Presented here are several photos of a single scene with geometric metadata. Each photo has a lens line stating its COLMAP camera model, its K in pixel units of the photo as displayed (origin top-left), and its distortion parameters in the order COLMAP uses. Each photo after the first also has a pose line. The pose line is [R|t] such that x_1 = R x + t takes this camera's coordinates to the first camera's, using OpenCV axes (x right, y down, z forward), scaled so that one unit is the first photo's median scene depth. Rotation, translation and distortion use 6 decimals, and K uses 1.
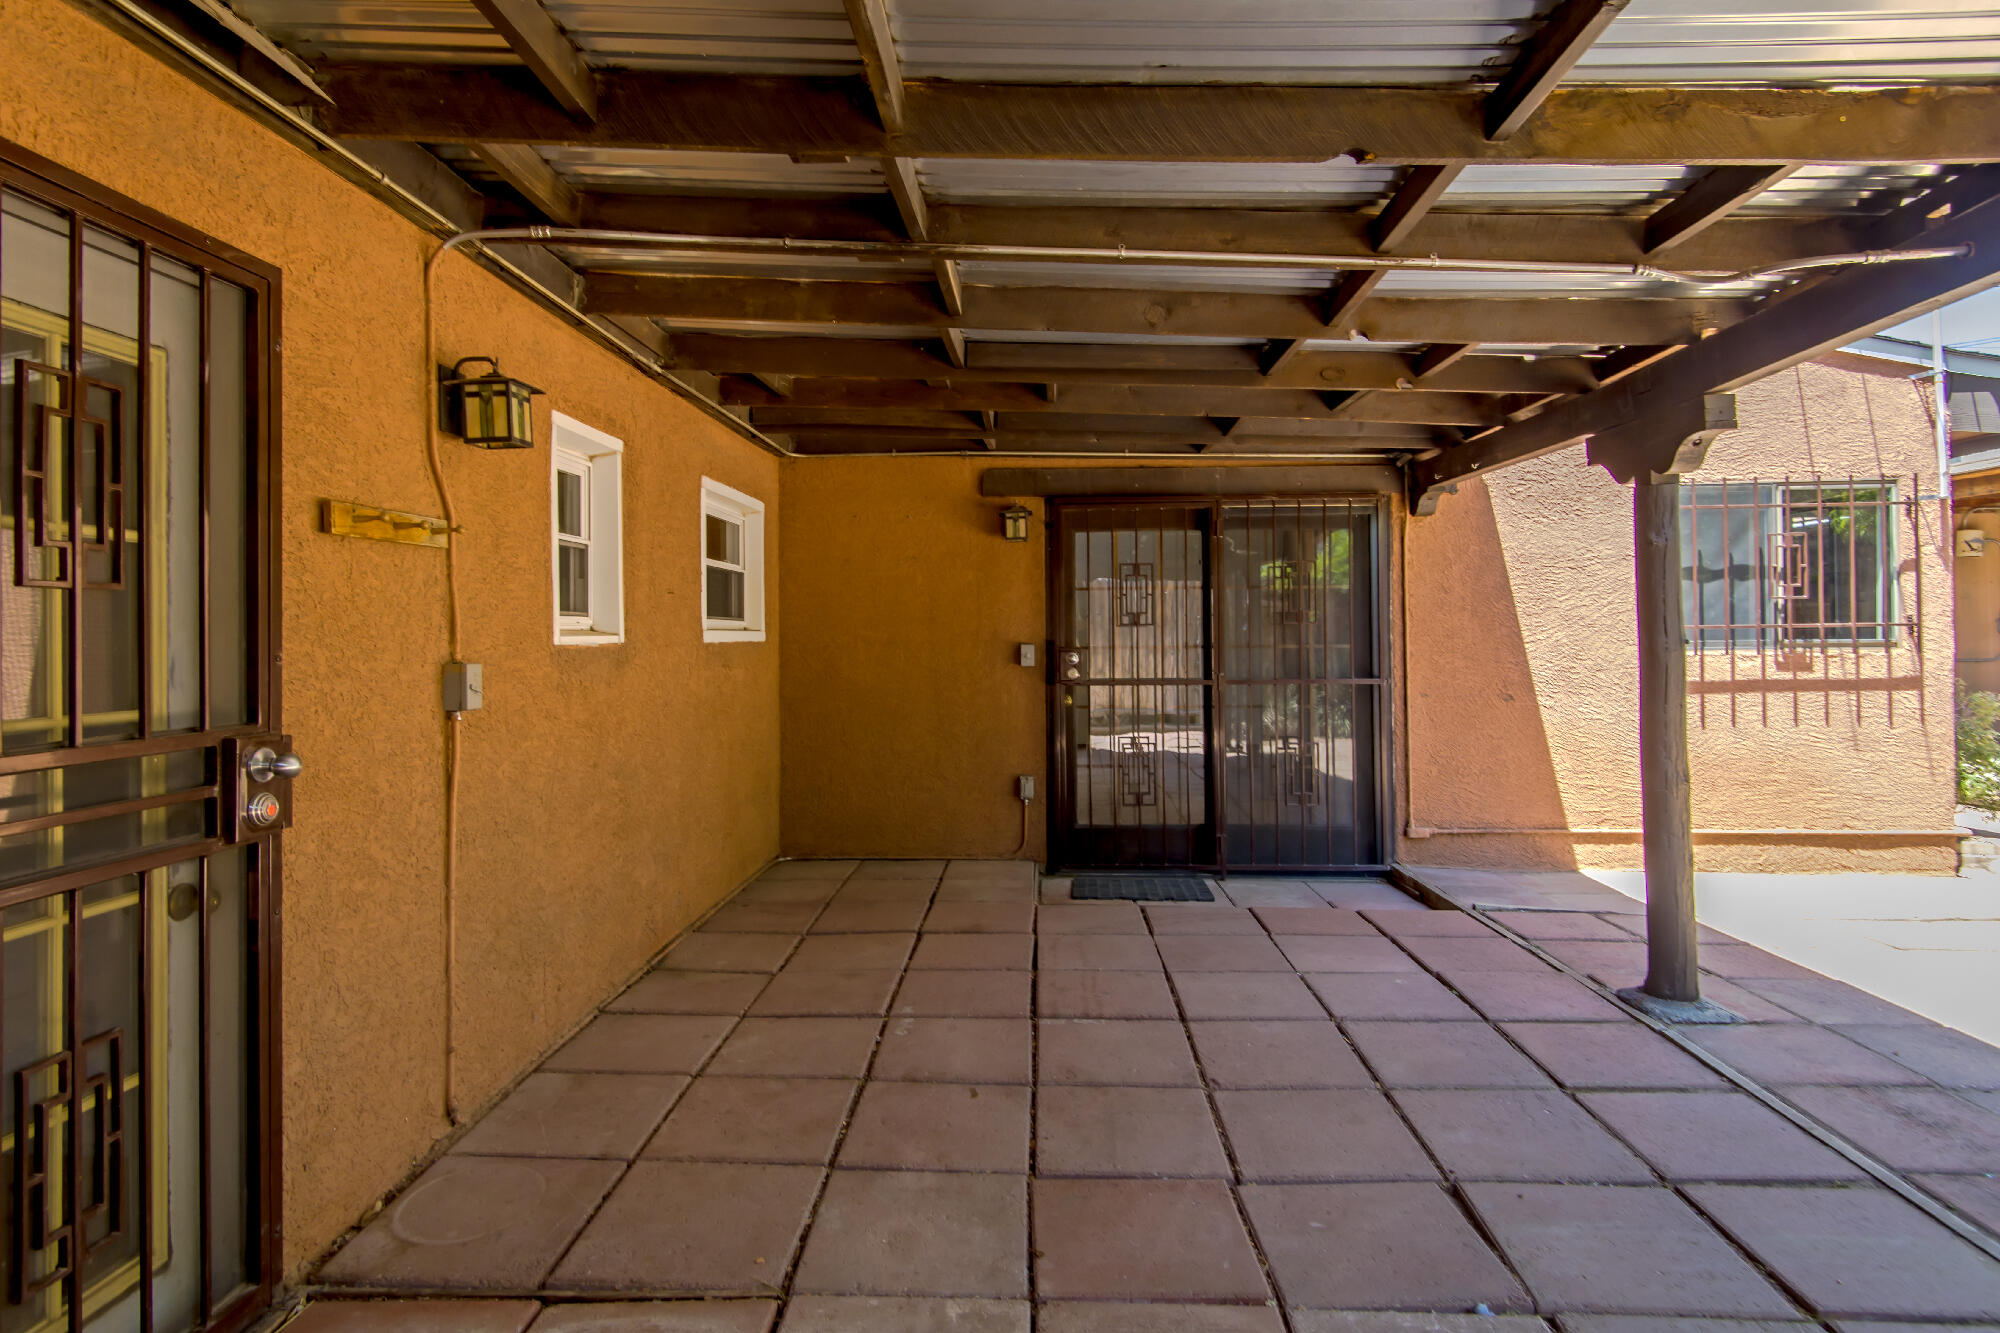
lens RADIAL K [[1107.4, 0, 1017.0], [0, 1107.4, 616.5], [0, 0, 1]] dist [-0.000066, 0.000007]
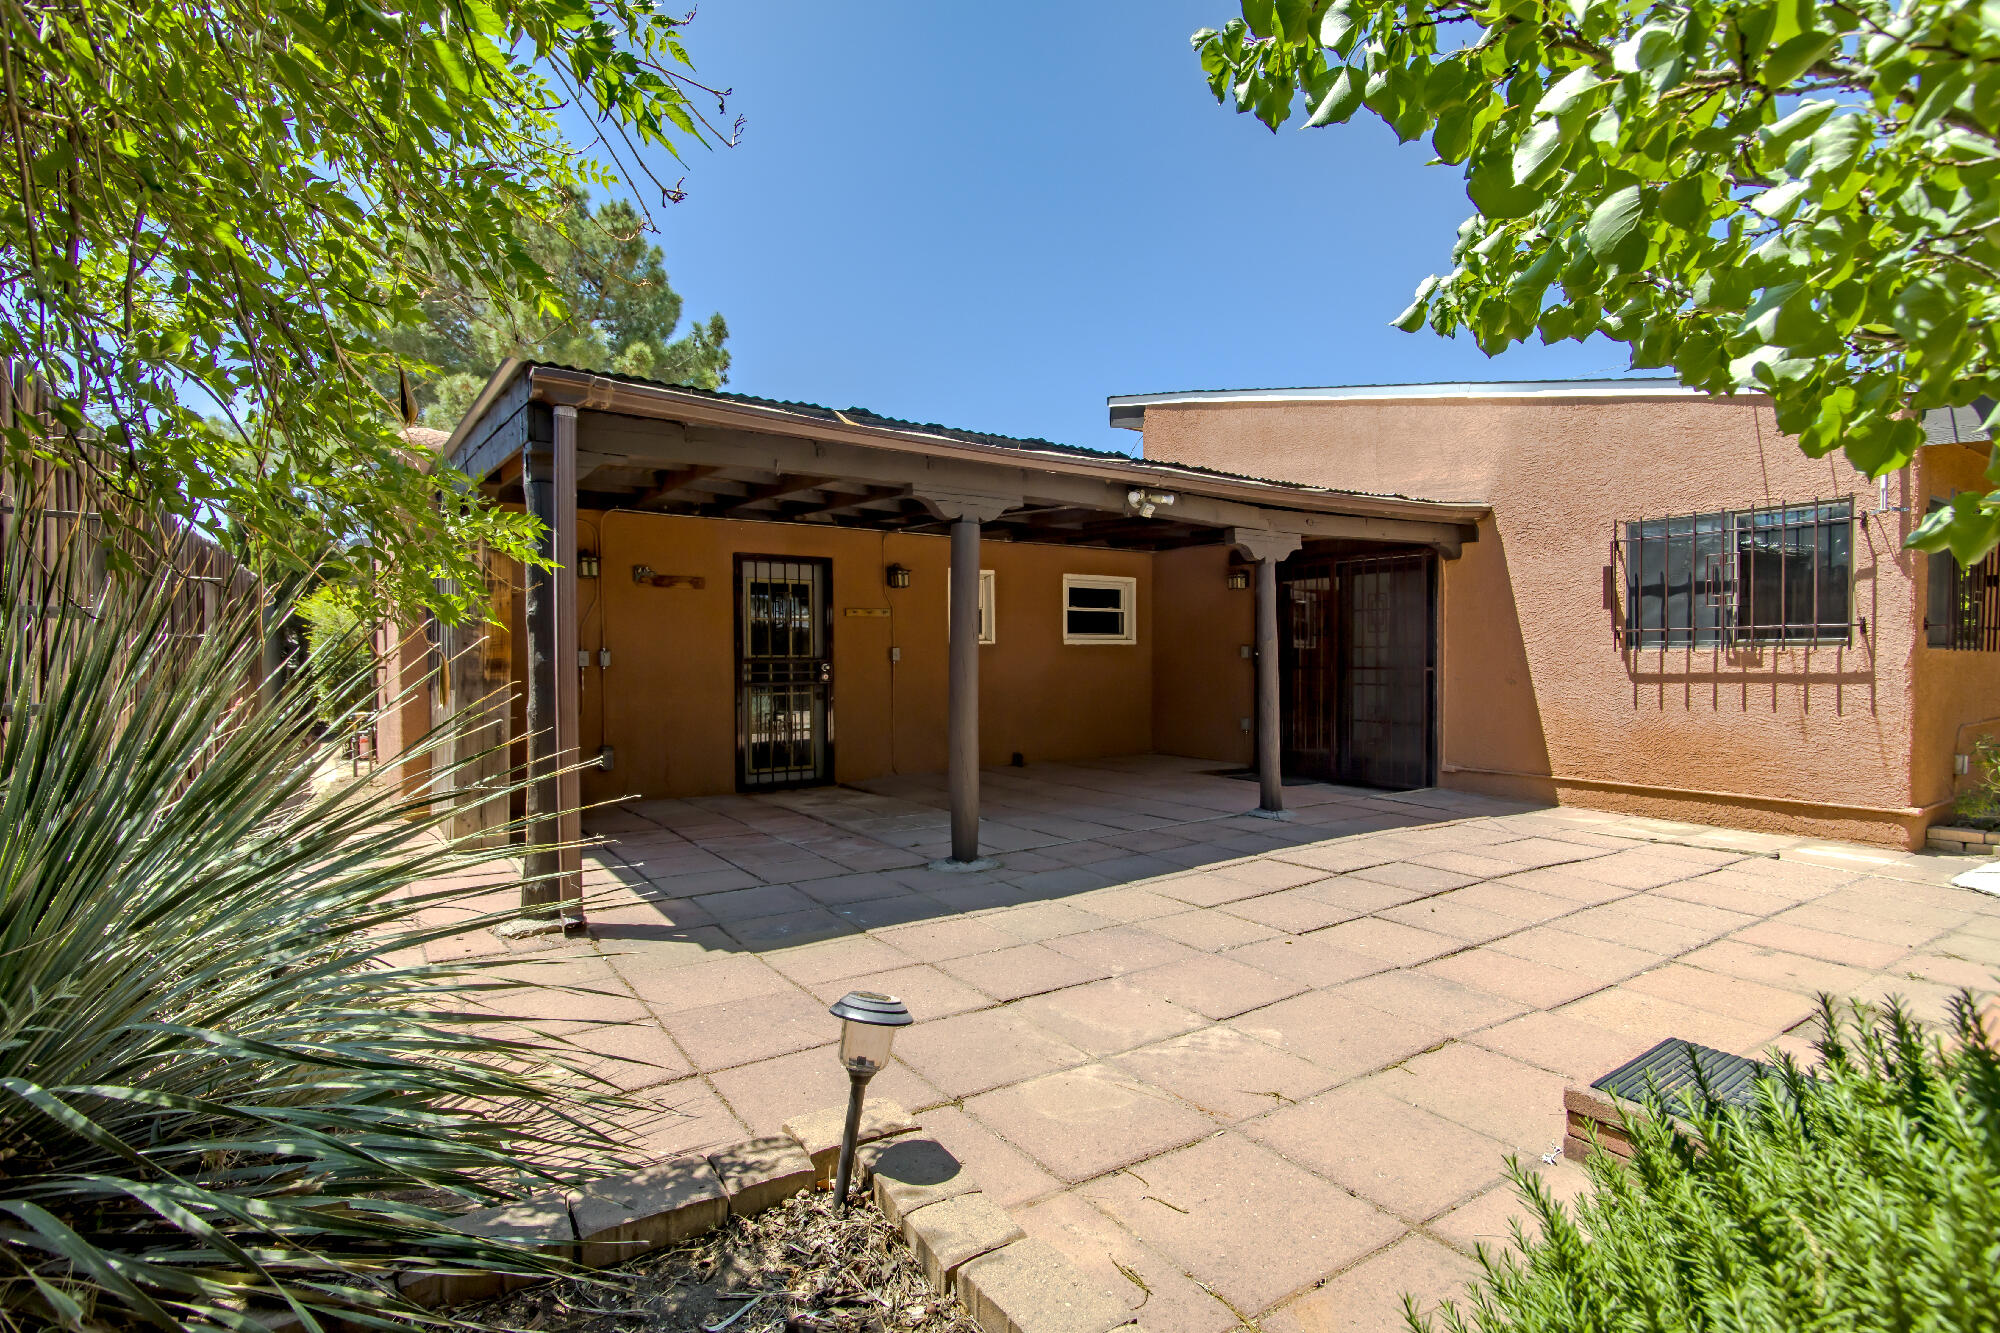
lens RADIAL K [[974.7, 0, 999.8], [0, 974.7, 675.1], [0, 0, 1]] dist [0.005703, 0.000468]
pose [[0.607893, 0.020923, -0.793743, 1.061877], [0.012116, 0.999292, 0.035621, 0.011081], [0.793926, -0.031271, 0.607209, -0.310206]]
